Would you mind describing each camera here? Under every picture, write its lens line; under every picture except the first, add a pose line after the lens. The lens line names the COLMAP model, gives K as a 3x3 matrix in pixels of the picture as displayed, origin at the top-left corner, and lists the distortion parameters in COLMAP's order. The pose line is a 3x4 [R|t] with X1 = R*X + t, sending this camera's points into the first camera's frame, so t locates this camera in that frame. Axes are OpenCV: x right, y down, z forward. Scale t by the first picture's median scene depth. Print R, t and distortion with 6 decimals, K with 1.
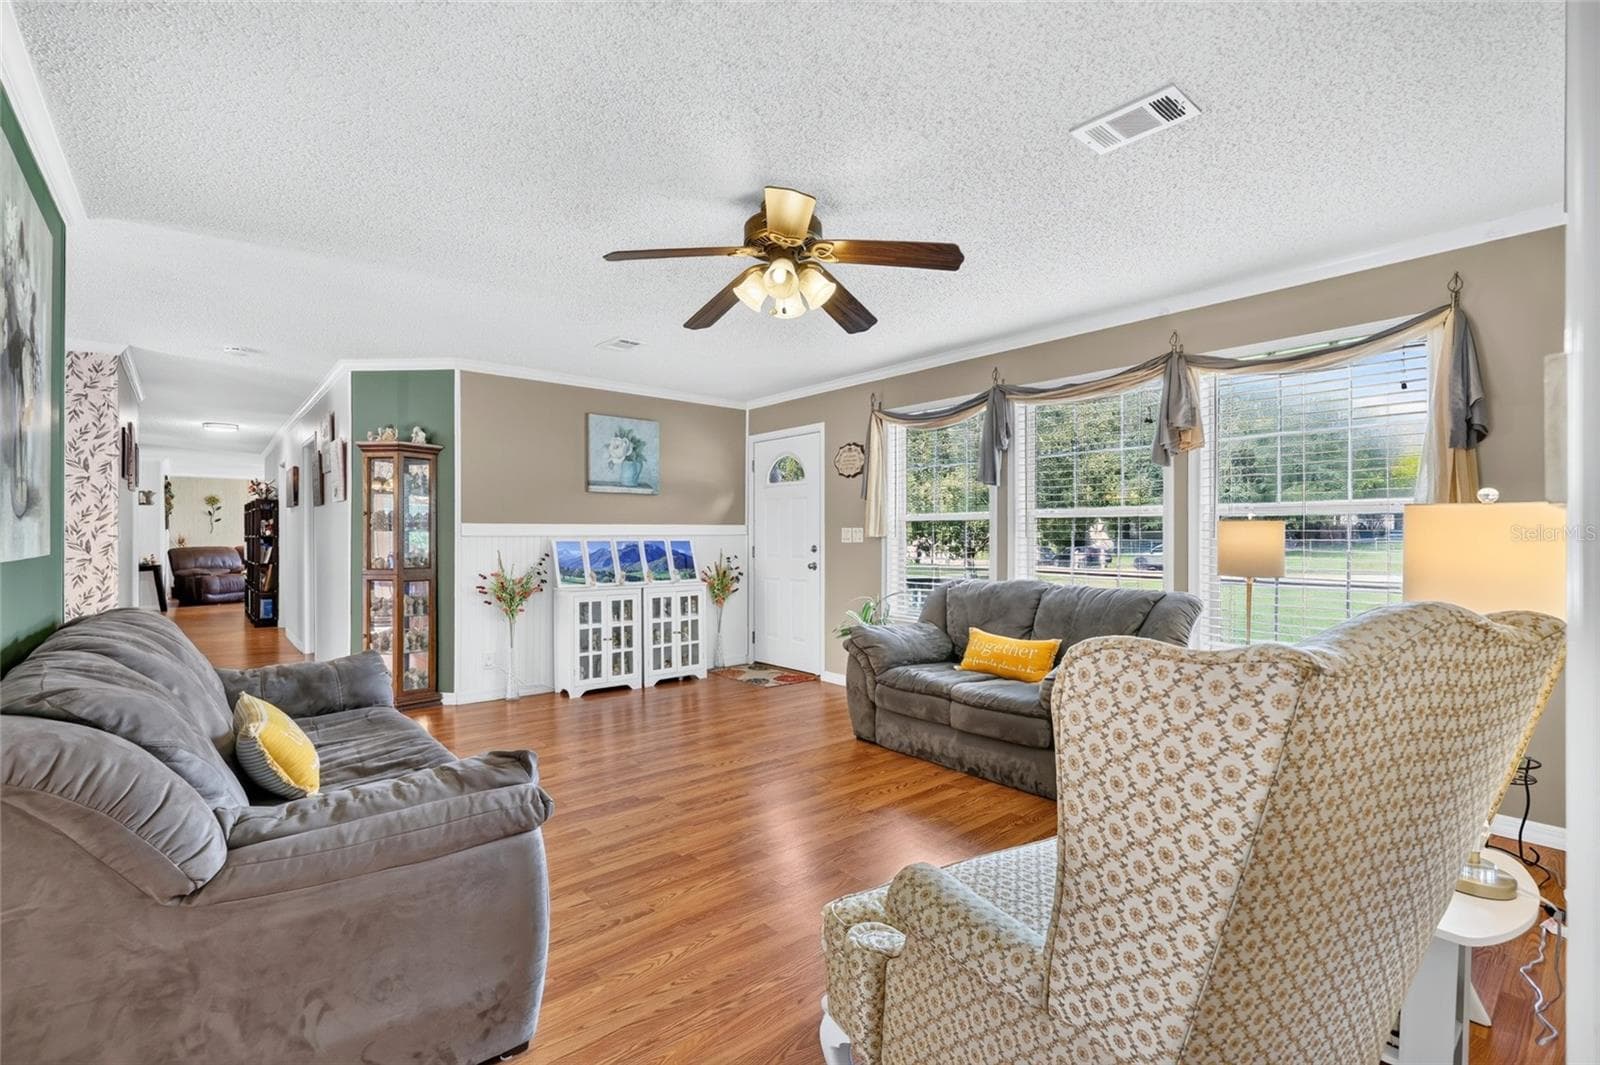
lens RADIAL K [[719.6, 0, 805.7], [0, 719.6, 540.6], [0, 0, 1]] dist [0.005777, 0.000206]
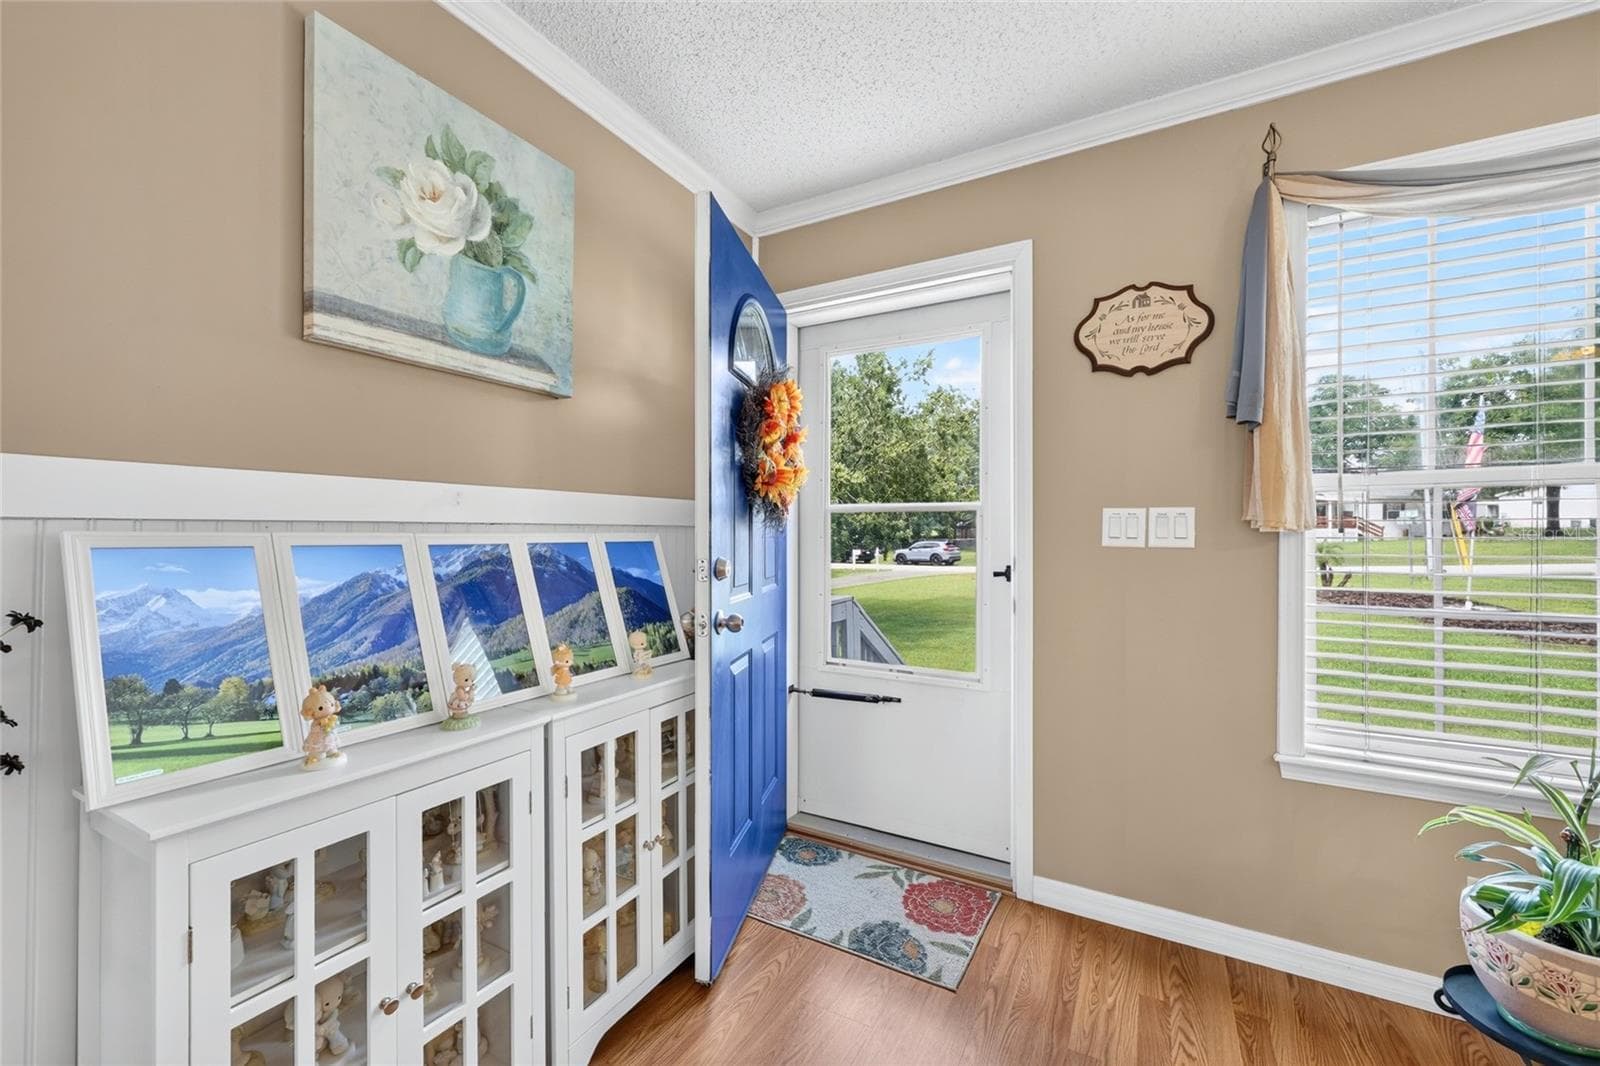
lens RADIAL K [[640.5, 0, 806.1], [0, 640.5, 535.6], [0, 0, 1]] dist [-0.001243, -0.000102]
pose [[0.938611, 0.005040, 0.344940, -0.214890], [-0.002702, 0.999970, -0.007259, -0.000550], [-0.344966, 0.005882, 0.938597, 0.732714]]
